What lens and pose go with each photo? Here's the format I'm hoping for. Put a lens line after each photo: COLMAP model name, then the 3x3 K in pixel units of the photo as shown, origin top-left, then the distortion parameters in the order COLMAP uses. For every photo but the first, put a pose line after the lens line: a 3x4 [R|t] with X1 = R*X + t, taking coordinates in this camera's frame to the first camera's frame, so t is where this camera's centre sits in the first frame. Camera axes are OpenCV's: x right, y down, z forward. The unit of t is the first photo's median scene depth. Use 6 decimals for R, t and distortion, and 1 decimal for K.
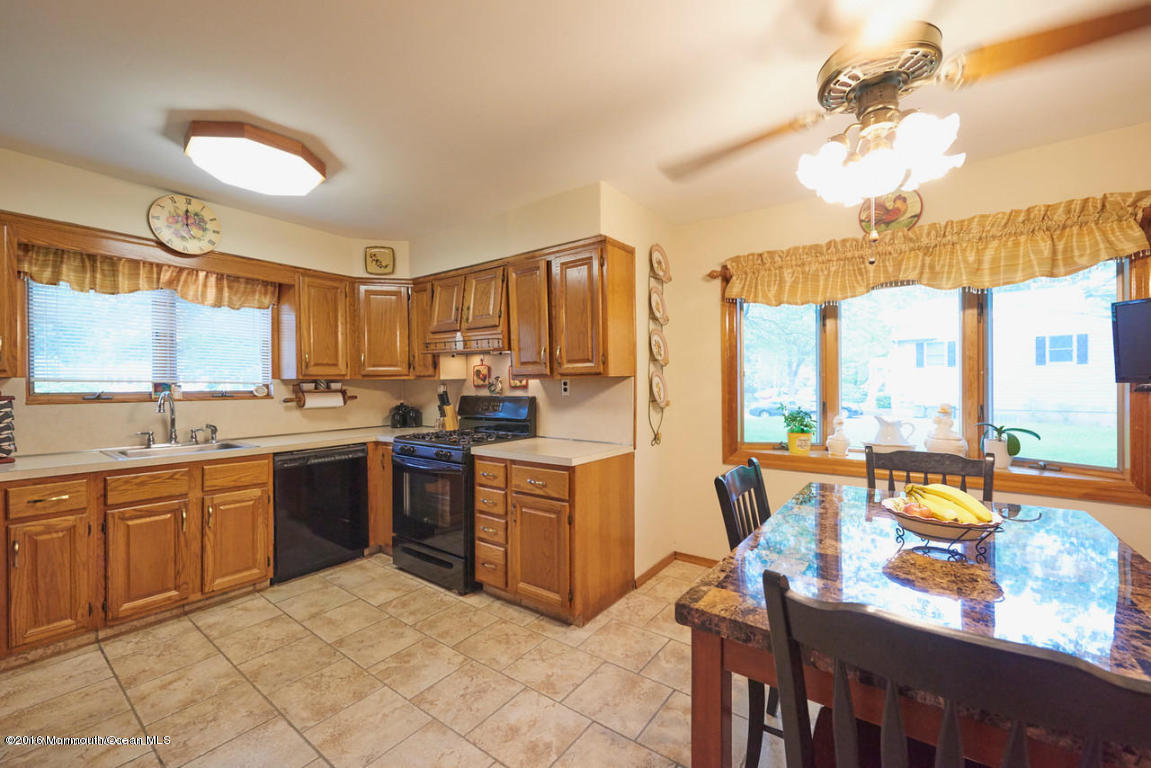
lens RADIAL K [[454.0, 0, 577.8], [0, 454.0, 386.7], [0, 0, 1]] dist [-0.002810, -0.000418]
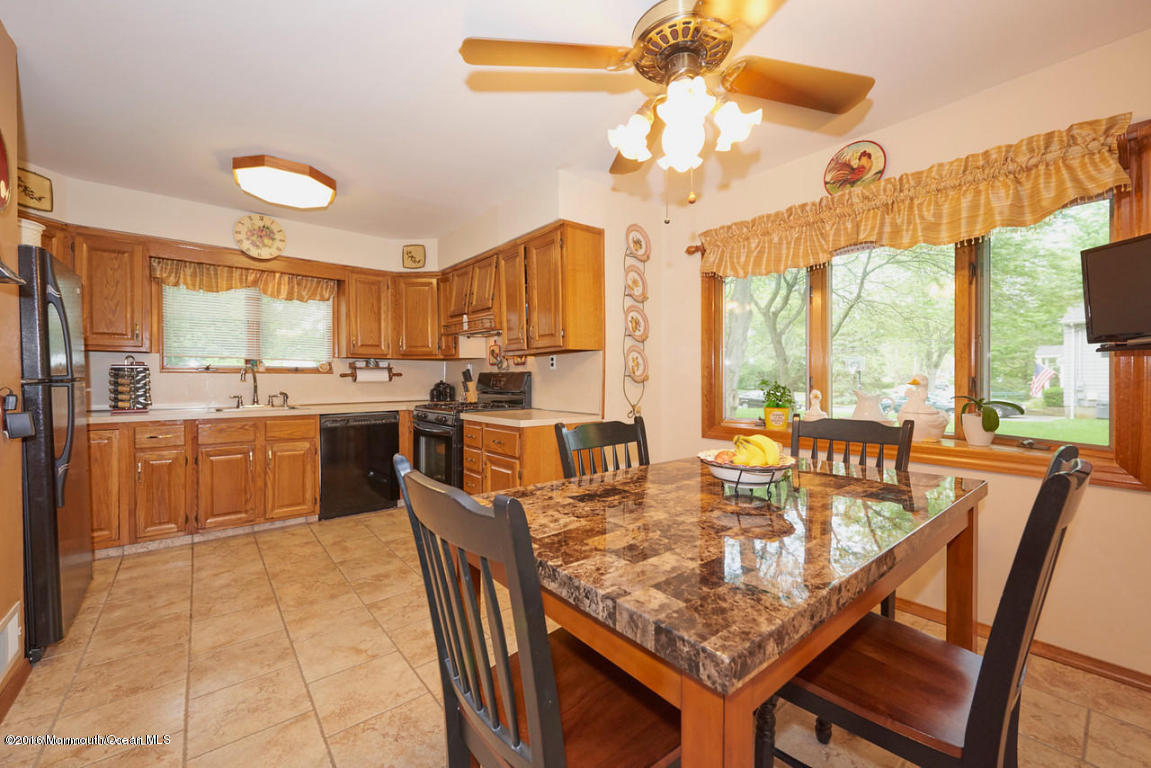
lens RADIAL K [[454.0, 0, 575.7], [0, 454.0, 380.4], [0, 0, 1]] dist [-0.002810, -0.000418]
pose [[0.970691, 0.006716, -0.240236, 0.333477], [-0.006549, 0.999977, 0.001493, 0.048640], [0.240241, 0.000124, 0.970713, -0.048260]]
